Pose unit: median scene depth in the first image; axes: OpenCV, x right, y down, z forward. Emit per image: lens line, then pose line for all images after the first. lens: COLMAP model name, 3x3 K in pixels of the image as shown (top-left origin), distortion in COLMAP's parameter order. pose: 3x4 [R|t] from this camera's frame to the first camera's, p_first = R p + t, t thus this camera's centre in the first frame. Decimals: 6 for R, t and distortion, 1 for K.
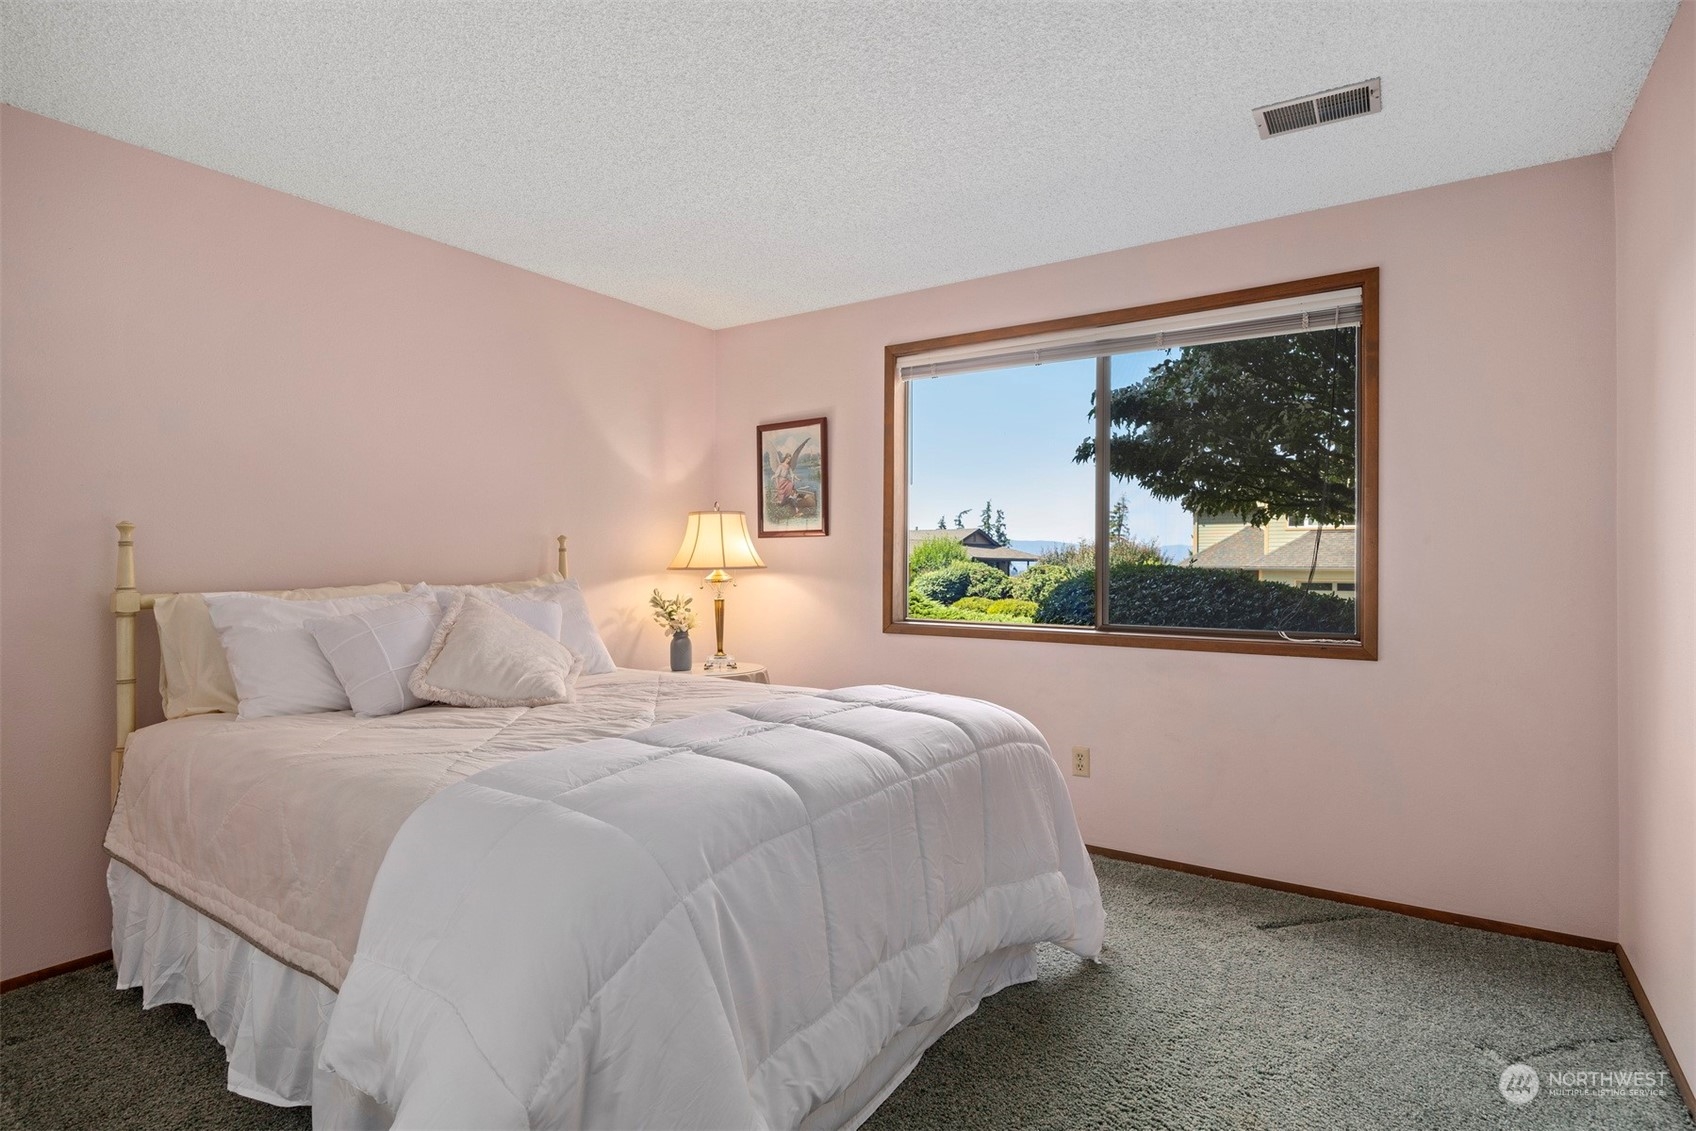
lens RADIAL K [[768.3, 0, 848.0], [0, 768.3, 565.5], [0, 0, 1]] dist [-0.001308, -0.000207]
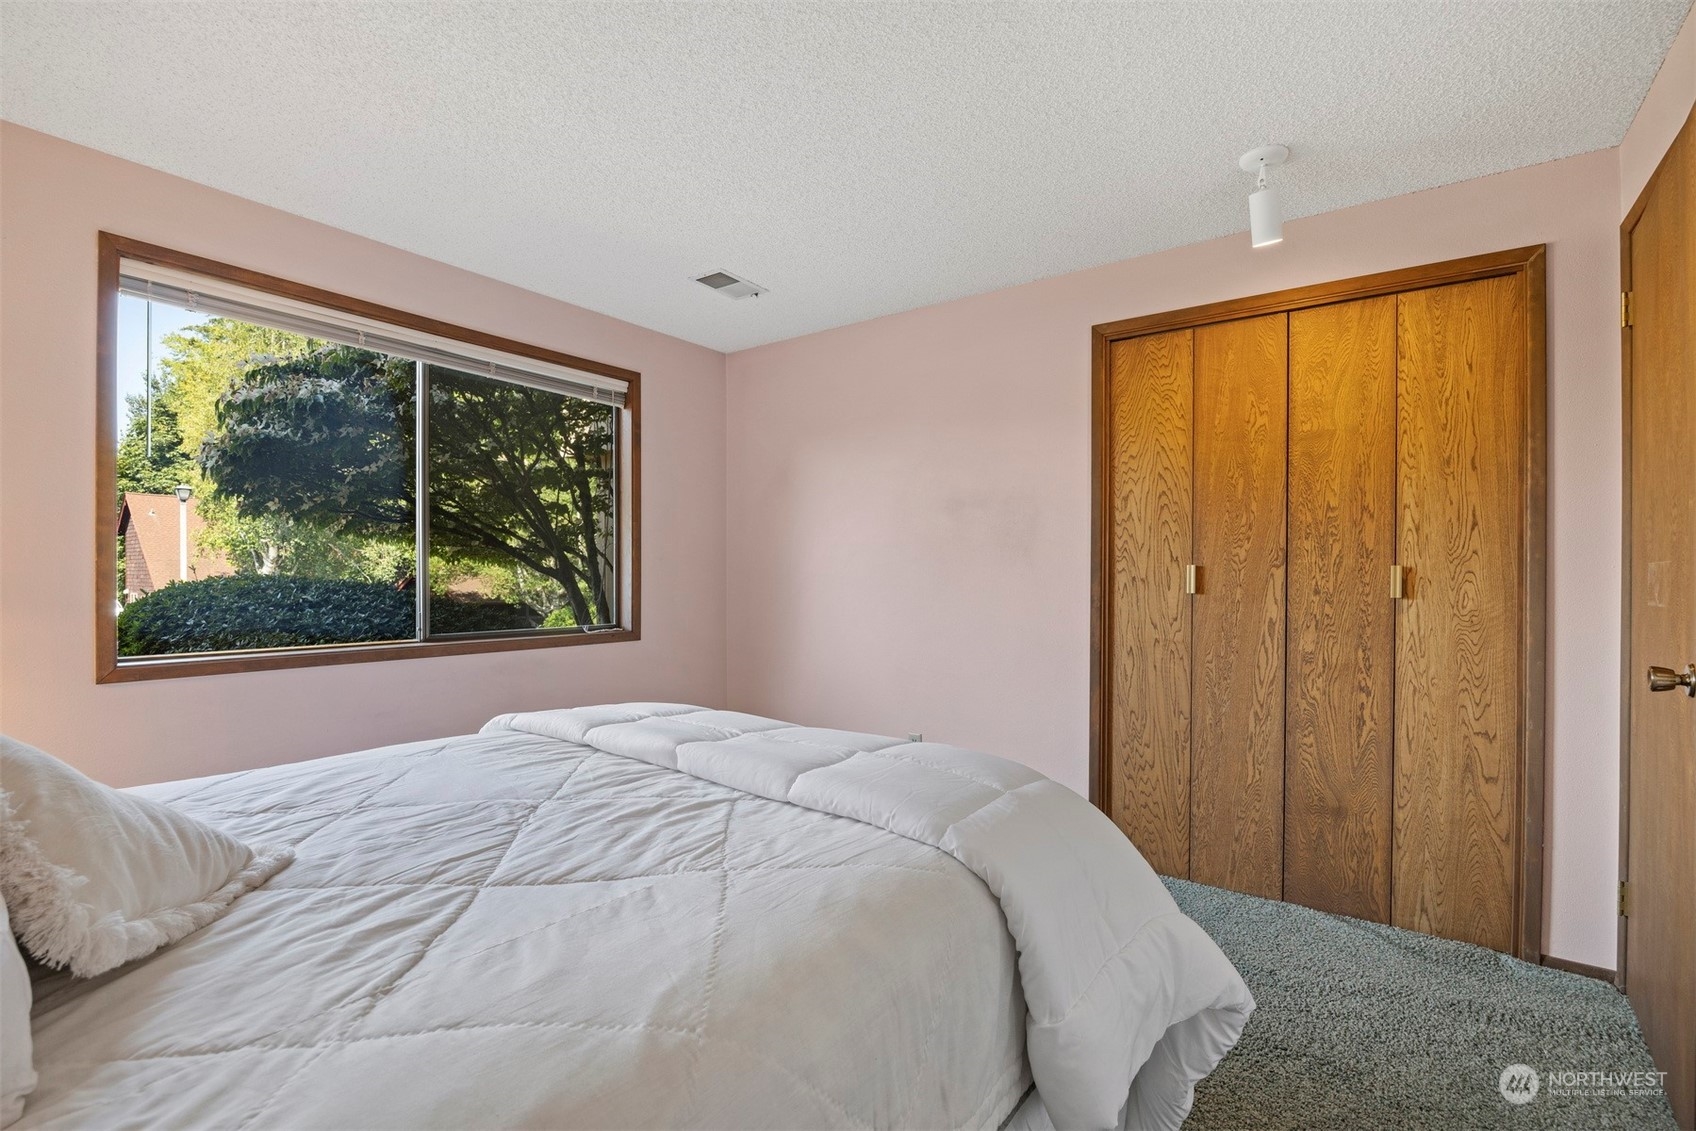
lens RADIAL K [[739.5, 0, 852.1], [0, 739.5, 570.4], [0, 0, 1]] dist [-0.001597, -0.000072]
pose [[0.105777, -0.001925, 0.994388, -0.583796], [-0.004452, 0.999987, 0.002410, -0.013263], [-0.994380, -0.004682, 0.105767, 0.382978]]
